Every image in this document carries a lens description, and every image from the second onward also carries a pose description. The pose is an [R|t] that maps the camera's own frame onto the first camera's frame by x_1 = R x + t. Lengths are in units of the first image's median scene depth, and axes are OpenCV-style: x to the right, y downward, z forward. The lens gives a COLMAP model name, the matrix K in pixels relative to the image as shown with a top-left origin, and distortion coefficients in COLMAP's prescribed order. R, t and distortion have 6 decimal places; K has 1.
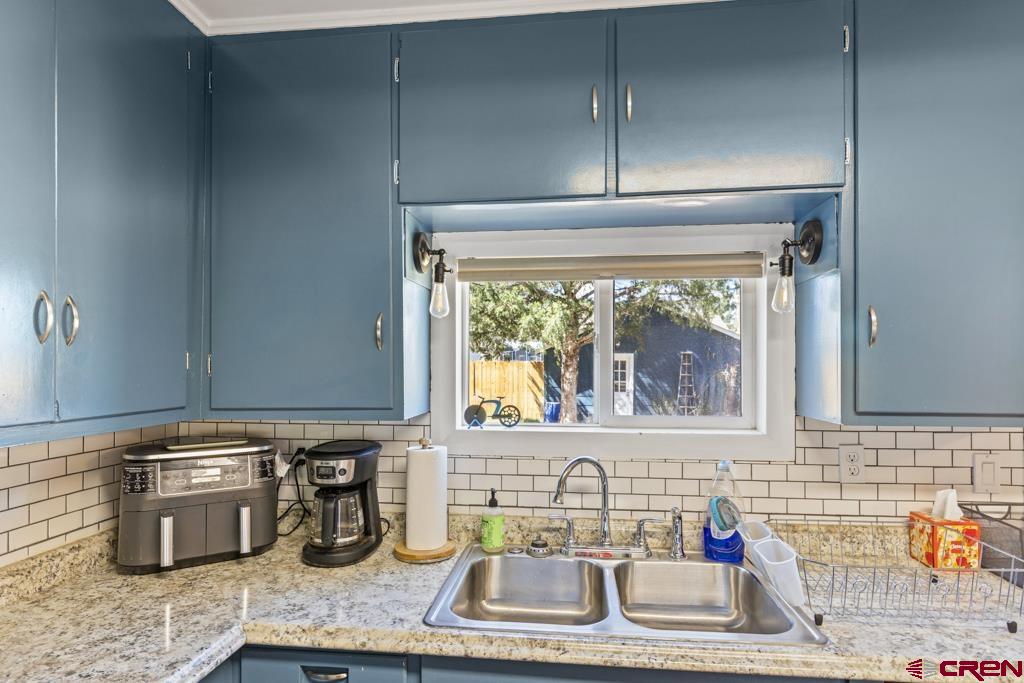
lens RADIAL K [[542.9, 0, 508.7], [0, 542.9, 363.1], [0, 0, 1]] dist [0.006421, 0.001390]
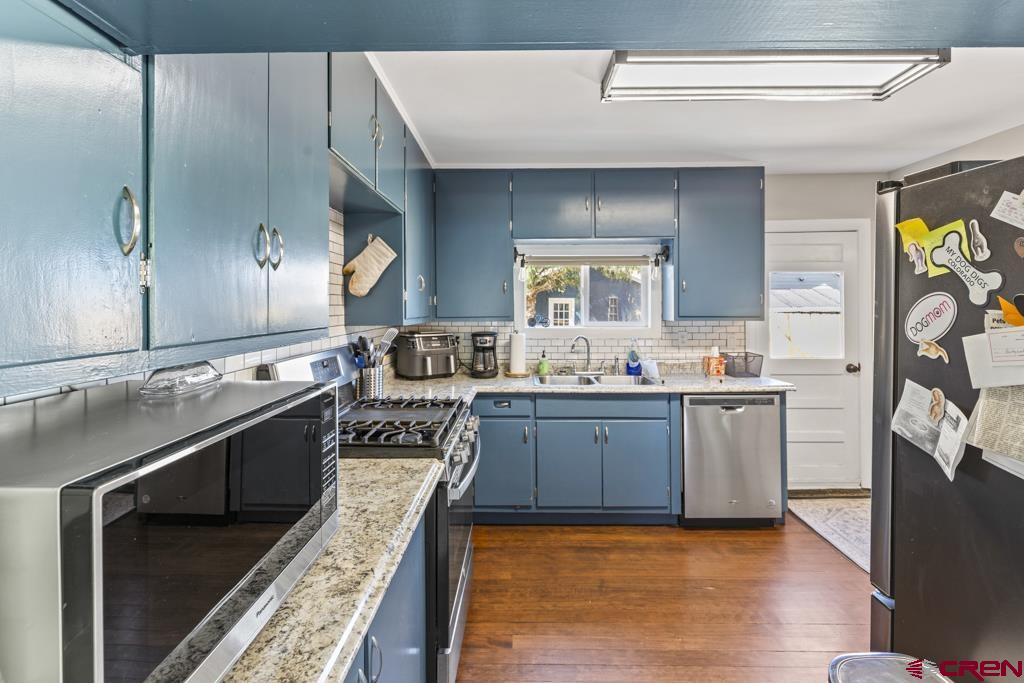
lens RADIAL K [[464.0, 0, 502.2], [0, 464.0, 307.3], [0, 0, 1]] dist [0.005603, -0.000732]
pose [[0.996360, -0.000568, 0.085244, -0.406687], [0.000496, 1.000000, 0.000868, 0.034528], [-0.085245, -0.000823, 0.996360, -1.115981]]
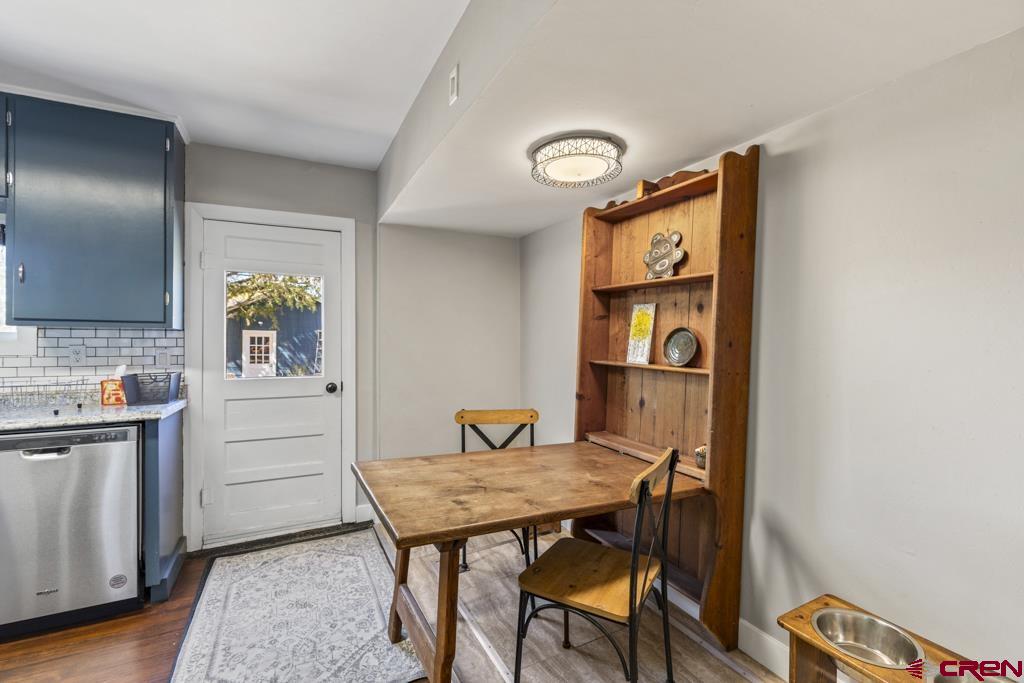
lens RADIAL K [[464.0, 0, 511.2], [0, 464.0, 344.8], [0, 0, 1]] dist [0.005603, -0.000732]
pose [[0.839368, 0.004726, 0.543543, 1.007885], [-0.001956, 0.999982, -0.005675, 0.156632], [-0.543560, 0.003700, 0.839362, -1.081336]]
